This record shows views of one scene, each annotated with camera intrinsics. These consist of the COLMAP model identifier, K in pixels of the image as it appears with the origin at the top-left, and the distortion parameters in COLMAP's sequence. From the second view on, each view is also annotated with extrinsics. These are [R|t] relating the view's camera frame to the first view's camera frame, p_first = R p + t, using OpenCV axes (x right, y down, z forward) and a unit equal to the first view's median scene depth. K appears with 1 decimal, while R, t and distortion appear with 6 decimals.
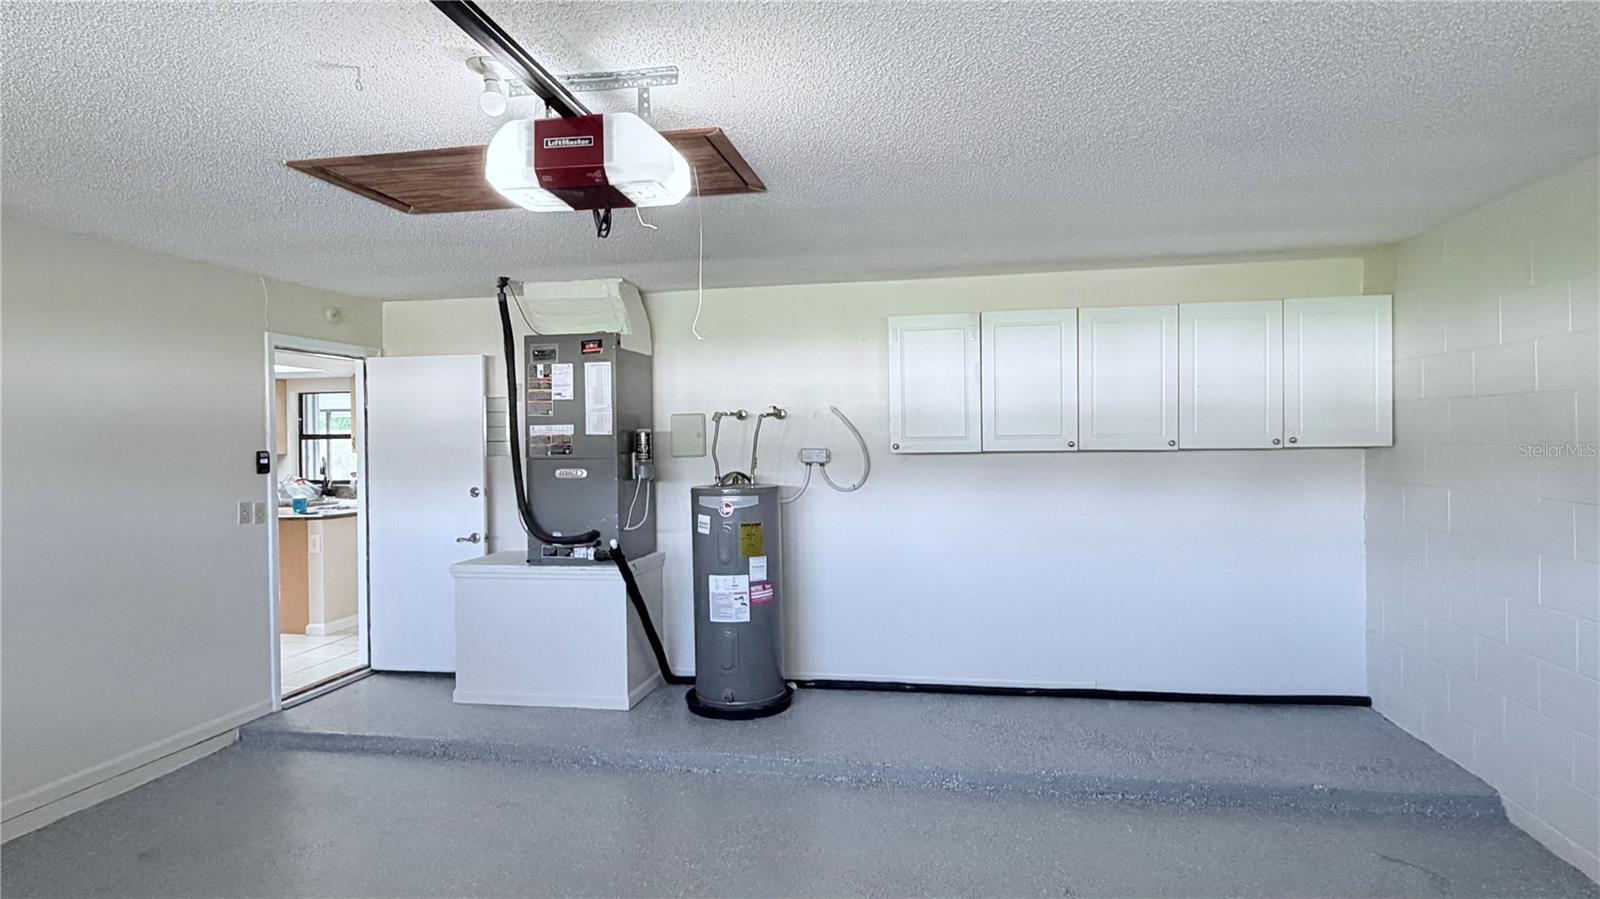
lens RADIAL K [[862.7, 0, 800.3], [0, 862.7, 446.7], [0, 0, 1]] dist [0.002786, -0.000493]
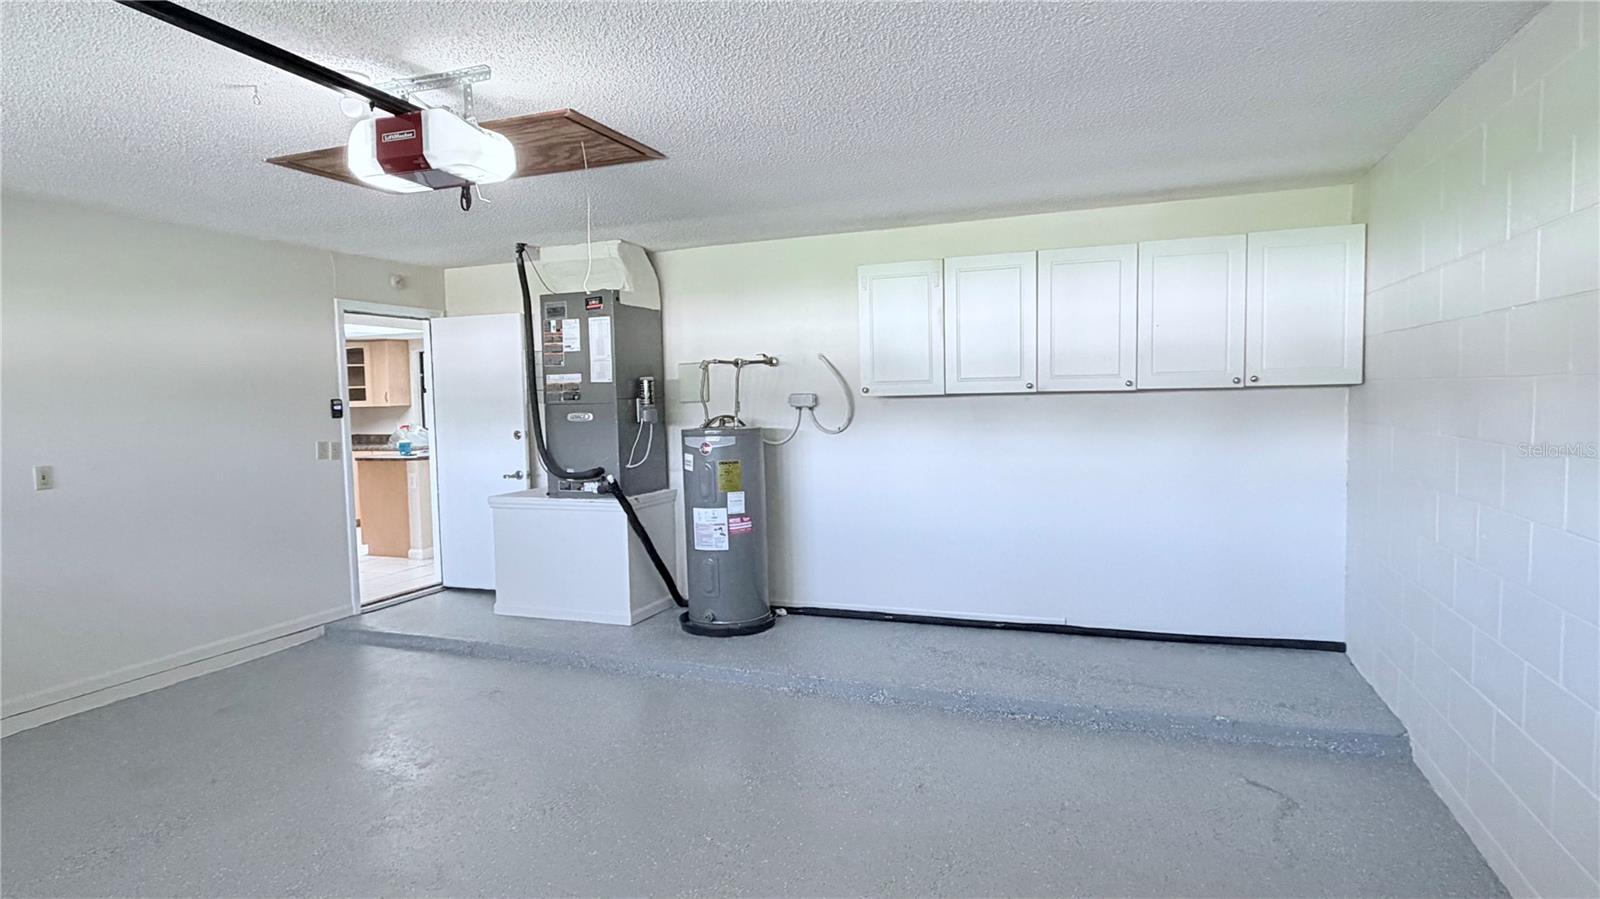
lens RADIAL K [[862.7, 0, 799.5], [0, 862.7, 454.1], [0, 0, 1]] dist [0.002786, -0.000493]
pose [[0.982287, 0.003962, -0.187341, 0.235285], [0.007661, 0.998091, 0.061276, 0.012983], [0.187226, -0.061626, 0.980382, -0.057522]]
